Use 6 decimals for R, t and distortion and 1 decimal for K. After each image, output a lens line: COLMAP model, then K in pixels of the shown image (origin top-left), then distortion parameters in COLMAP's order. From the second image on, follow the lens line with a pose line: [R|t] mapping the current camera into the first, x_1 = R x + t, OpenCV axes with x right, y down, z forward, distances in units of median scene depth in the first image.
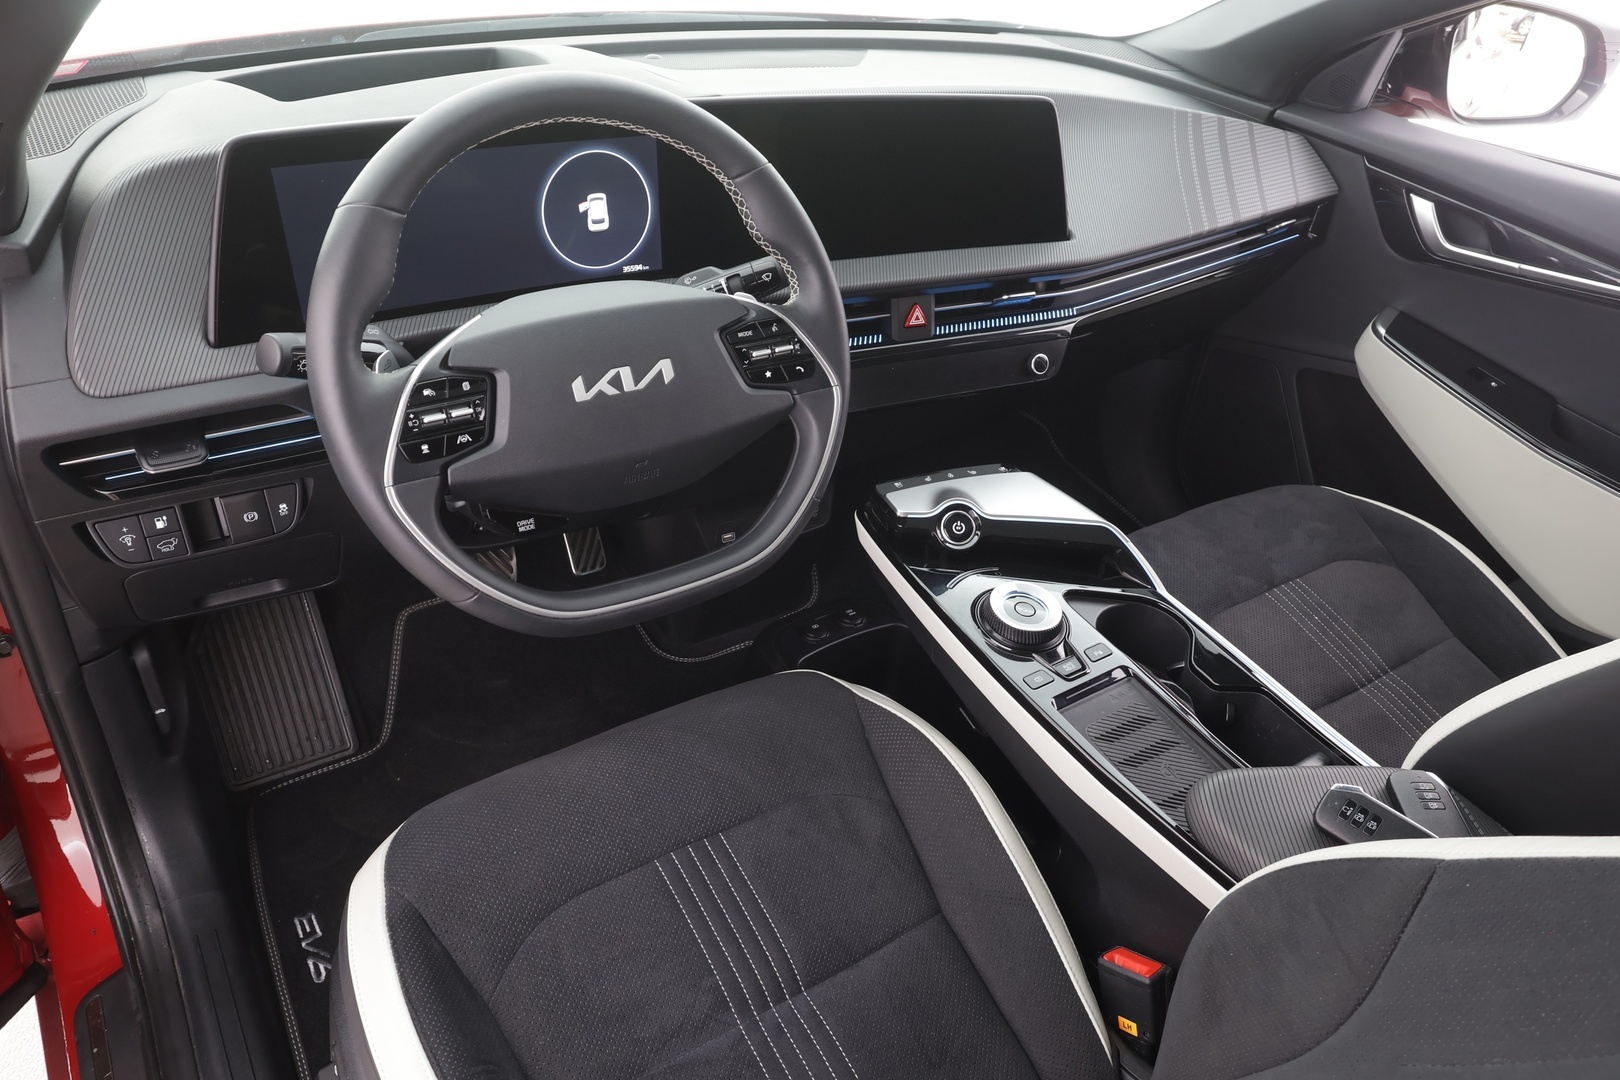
lens RADIAL K [[1143.3, 0, 807.9], [0, 1143.3, 518.4], [0, 0, 1]] dist [-0.006640, -0.000939]
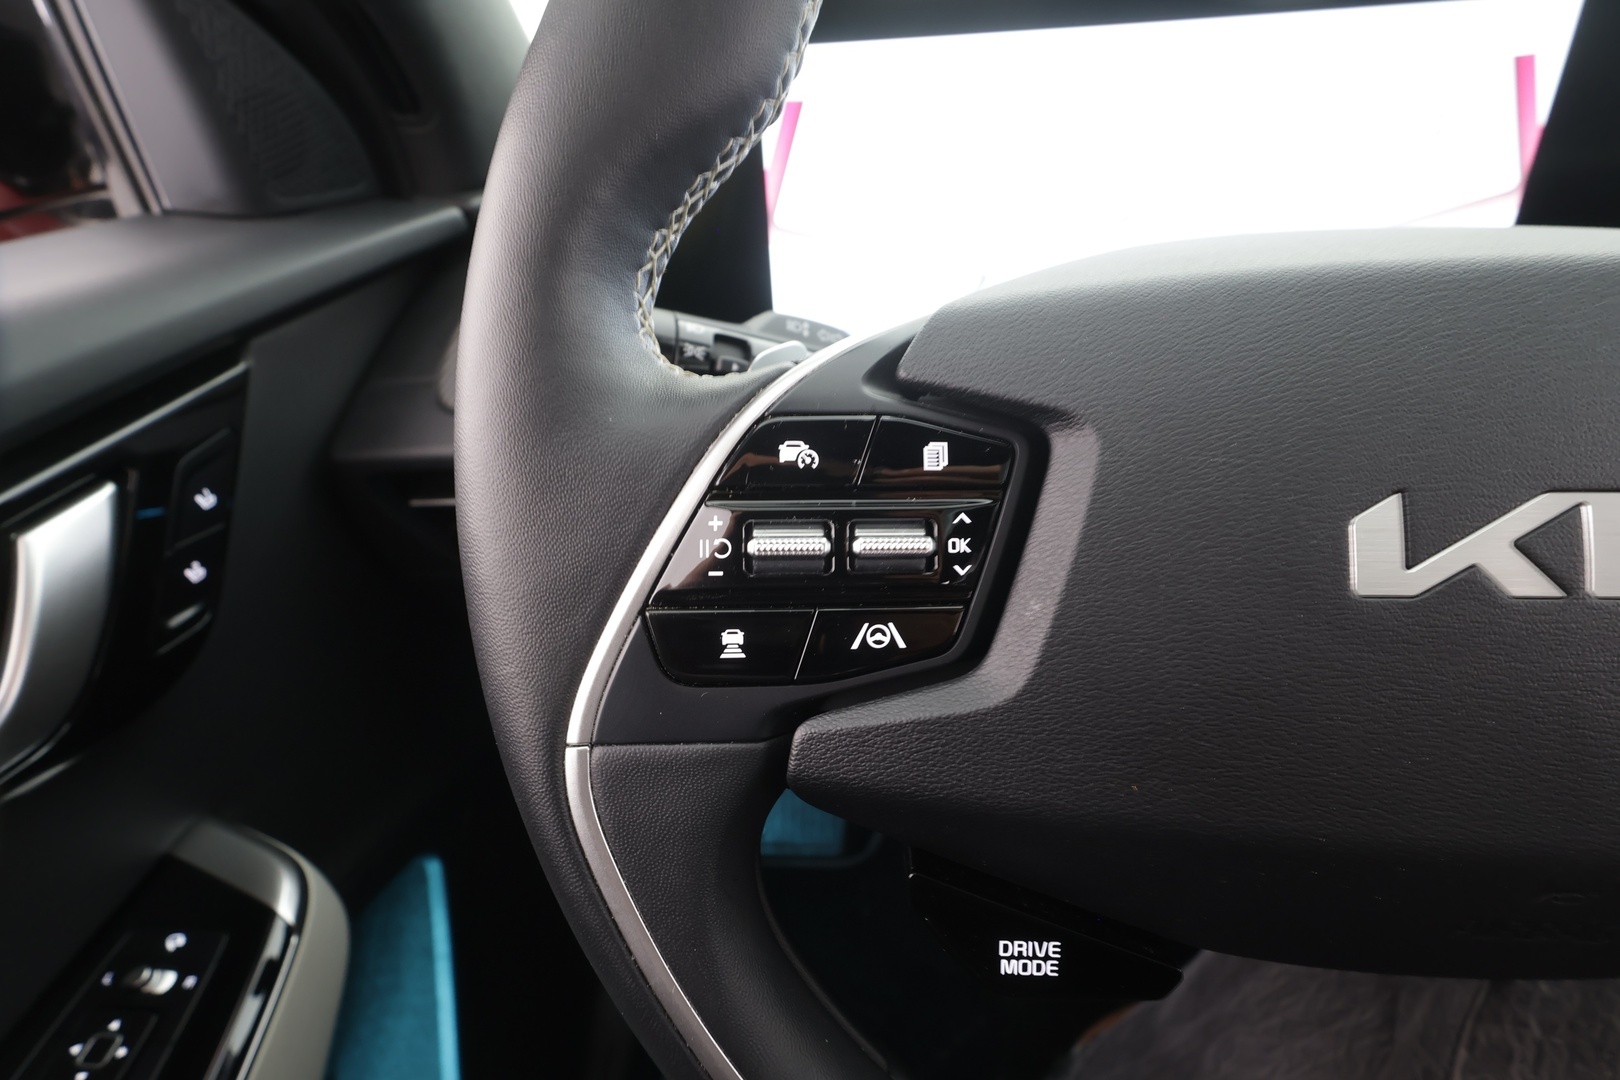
lens RADIAL K [[757.0, 0, 804.3], [0, 757.0, 594.5], [0, 0, 1]] dist [-0.001197, -0.000102]
pose [[0.789107, 0.219683, -0.573629, -0.139593], [-0.250615, 0.967741, 0.025862, -0.052869], [0.560806, 0.123352, 0.818707, 0.553279]]
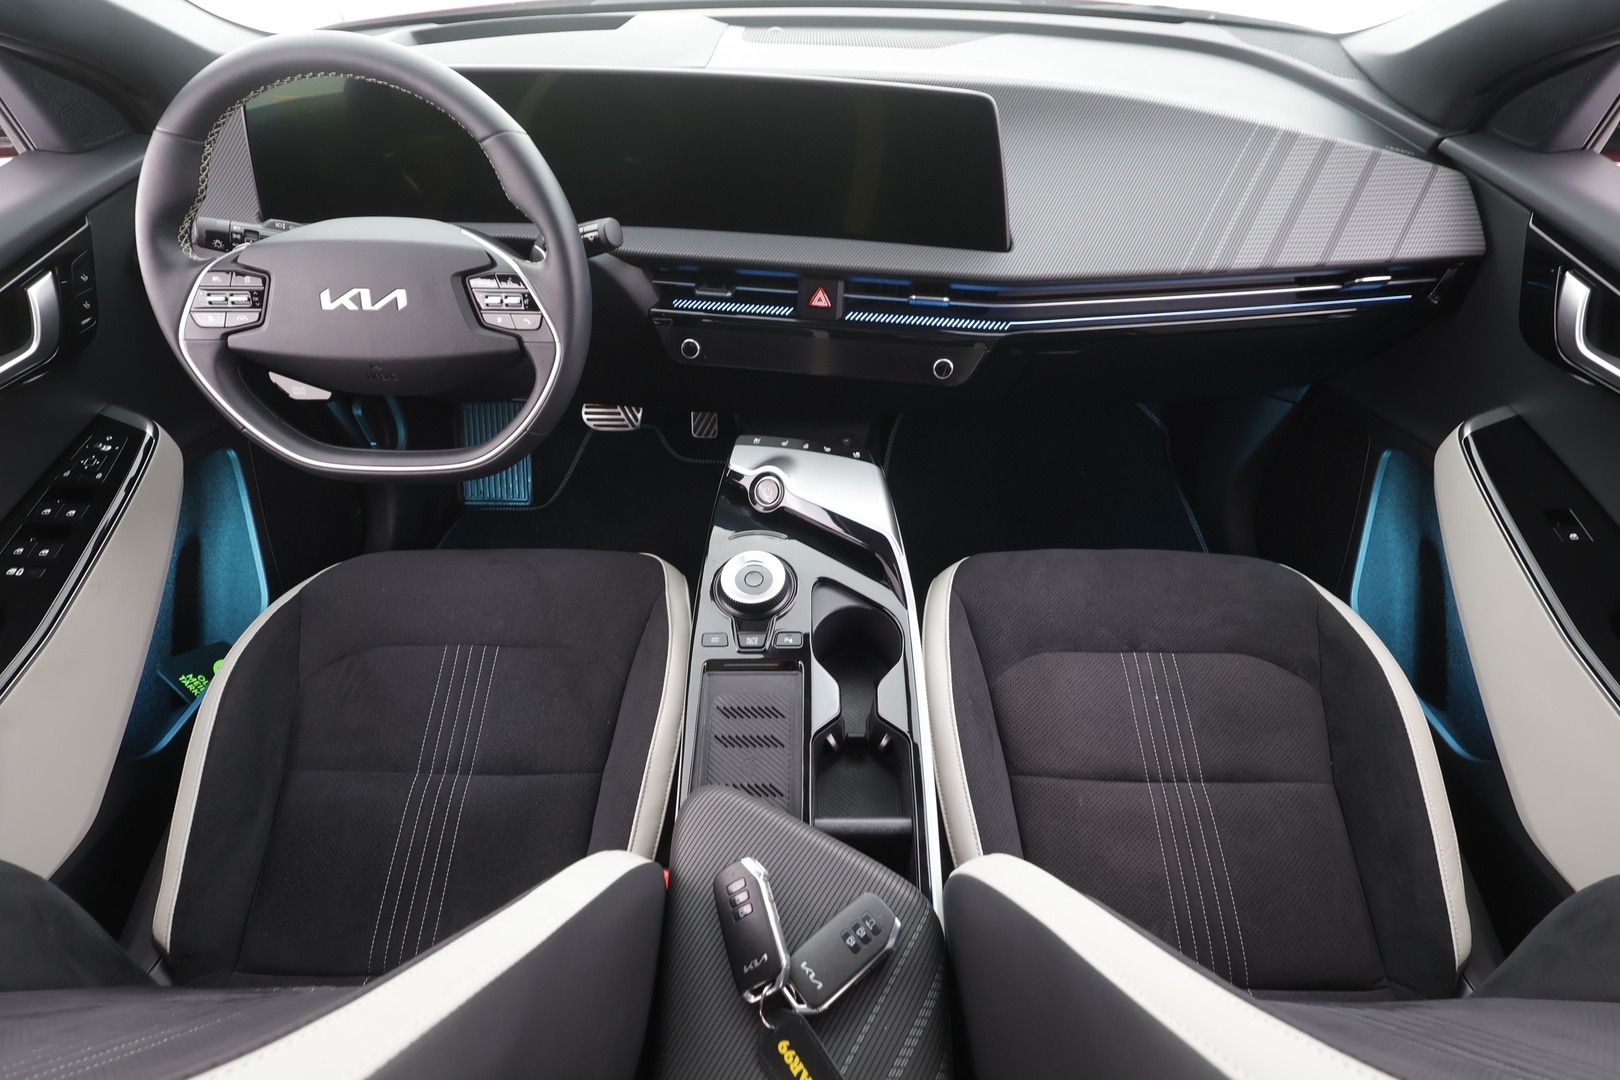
lens RADIAL K [[768.8, 0, 784.5], [0, 768.8, 535.0], [0, 0, 1]] dist [-0.002203, 0.000208]
pose [[0.824917, 0.344933, -0.447810, 0.496459], [-0.250577, 0.933283, 0.257283, -0.151398], [0.506679, -0.100026, 0.856313, 0.336638]]
